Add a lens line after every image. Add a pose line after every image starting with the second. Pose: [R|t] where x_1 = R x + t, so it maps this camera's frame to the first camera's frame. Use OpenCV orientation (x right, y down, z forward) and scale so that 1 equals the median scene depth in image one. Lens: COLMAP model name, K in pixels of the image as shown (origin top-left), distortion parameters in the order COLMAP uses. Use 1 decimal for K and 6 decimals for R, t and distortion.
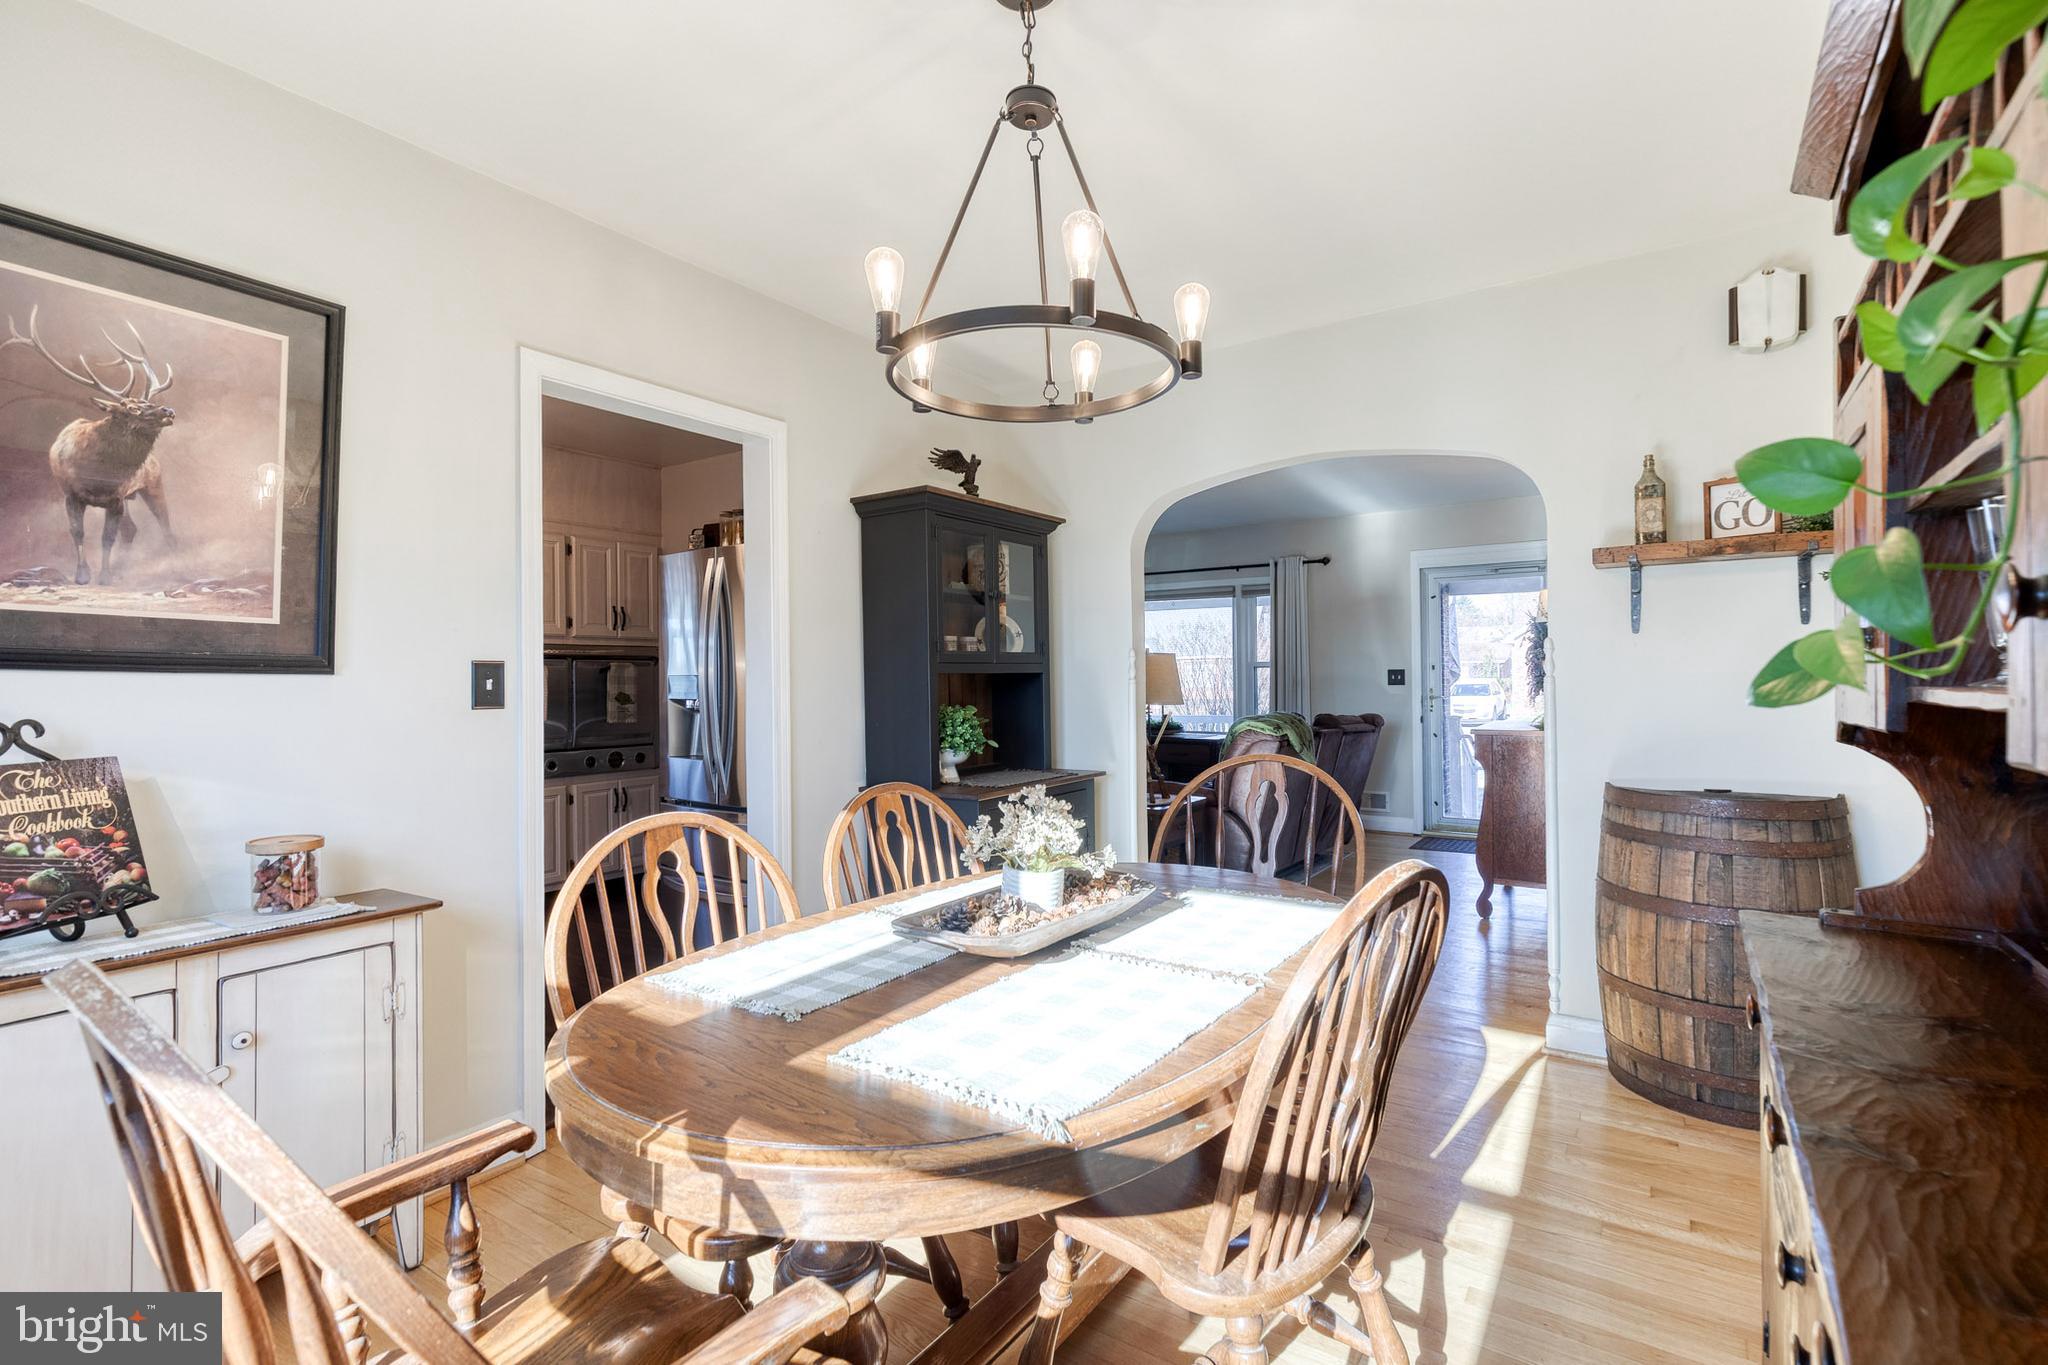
lens RADIAL K [[939.5, 0, 1024.0], [0, 939.5, 682.5], [0, 0, 1]] dist [0.000434, -0.000068]
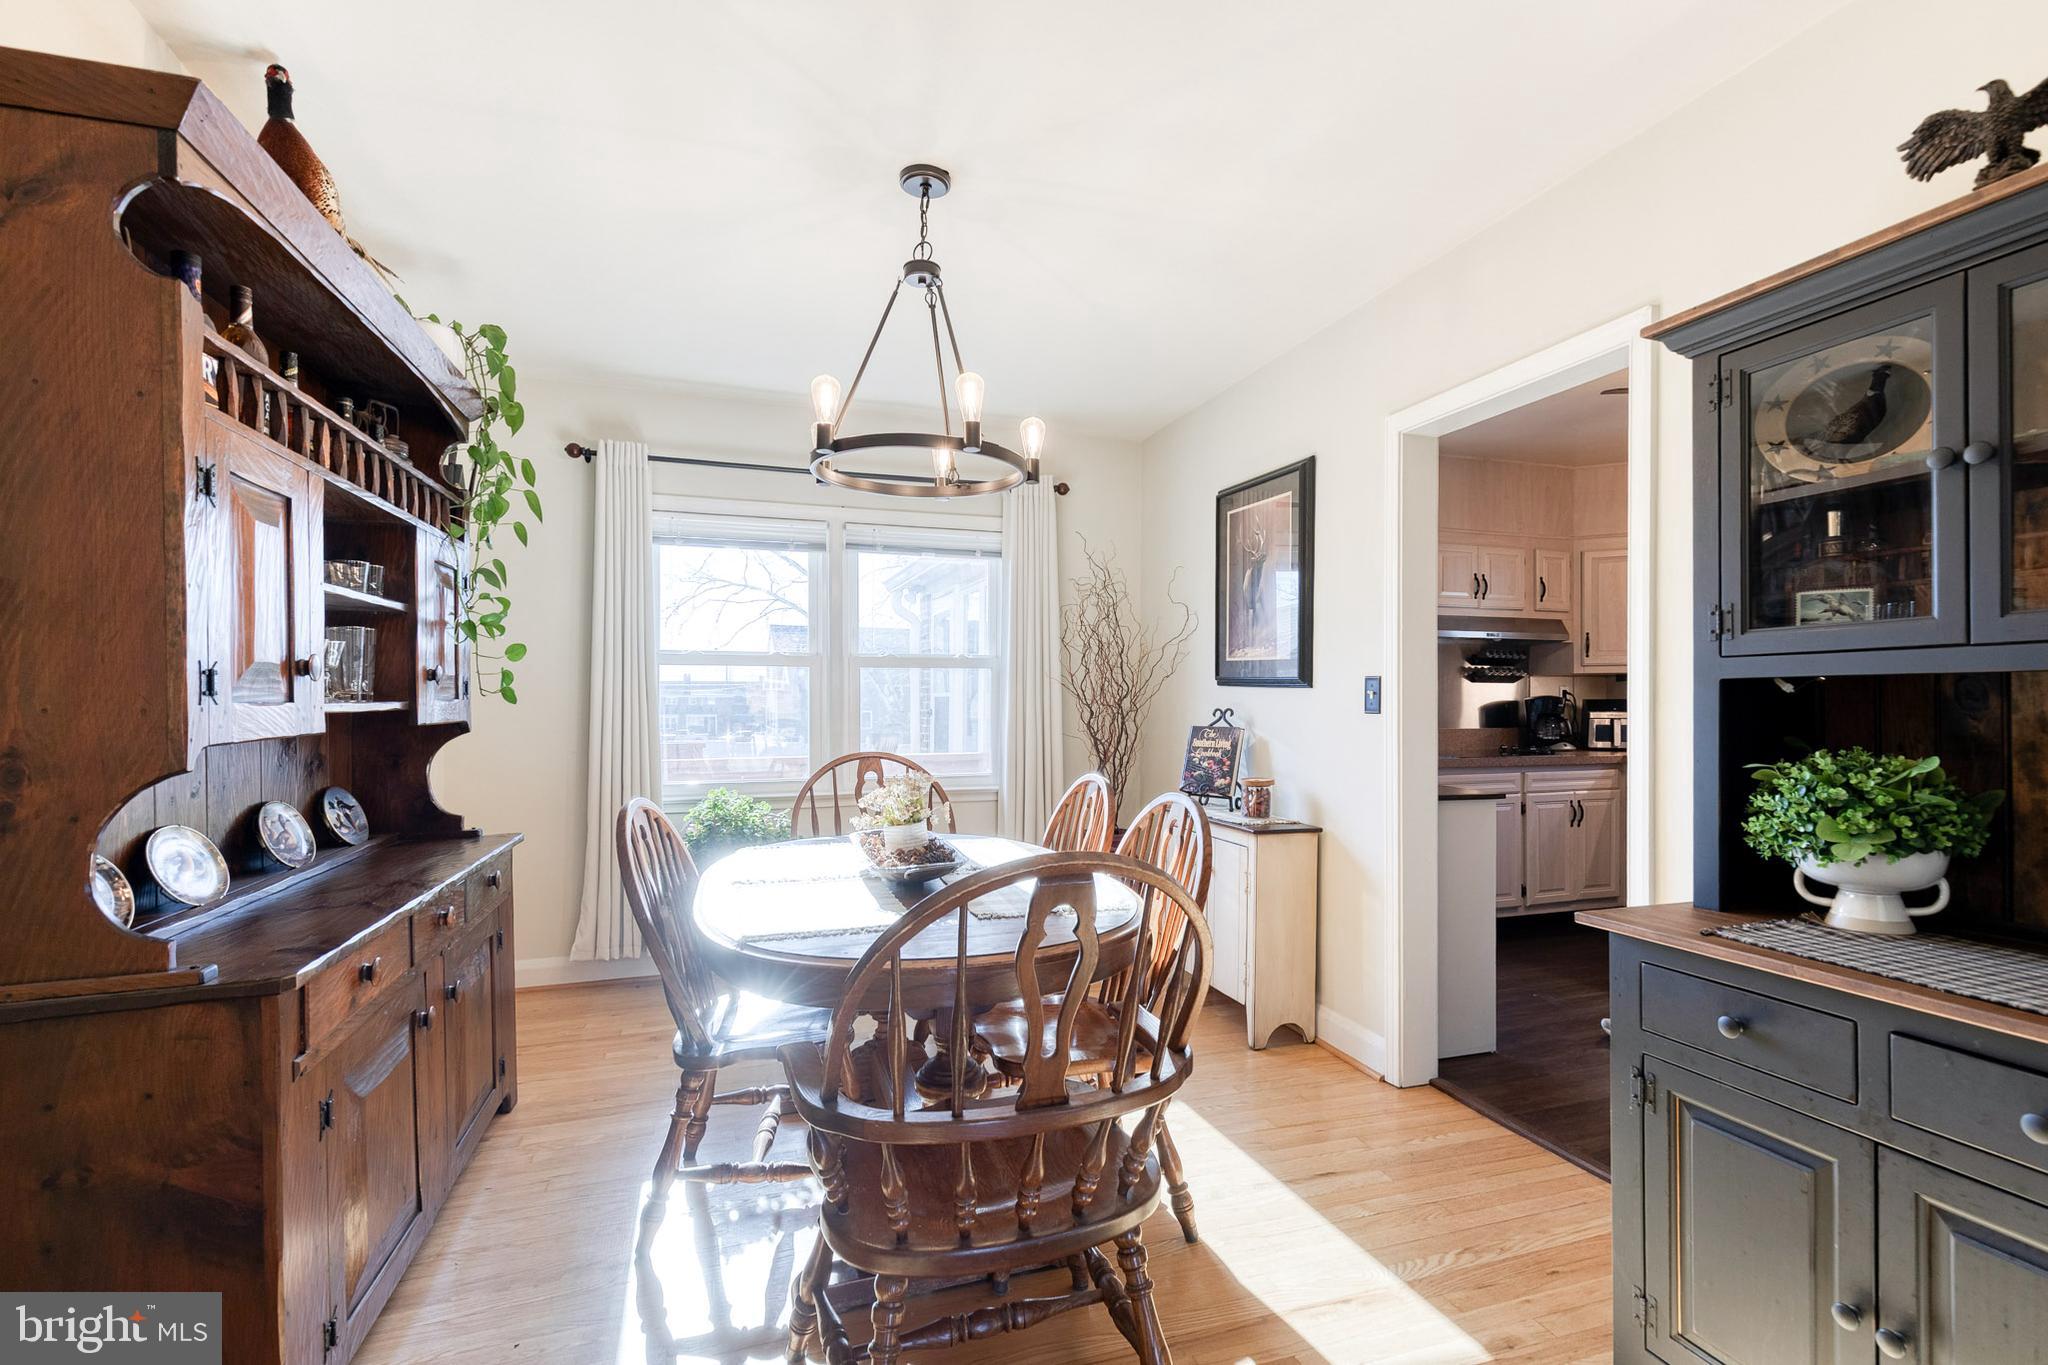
lens RADIAL K [[911.8, 0, 1029.3], [0, 911.8, 692.4], [0, 0, 1]] dist [0.008134, 0.000423]
pose [[-0.608570, -0.003709, -0.793491, 0.387401], [0.001057, 0.999984, -0.005485, 0.004546], [0.793499, -0.004177, -0.608557, 0.759035]]
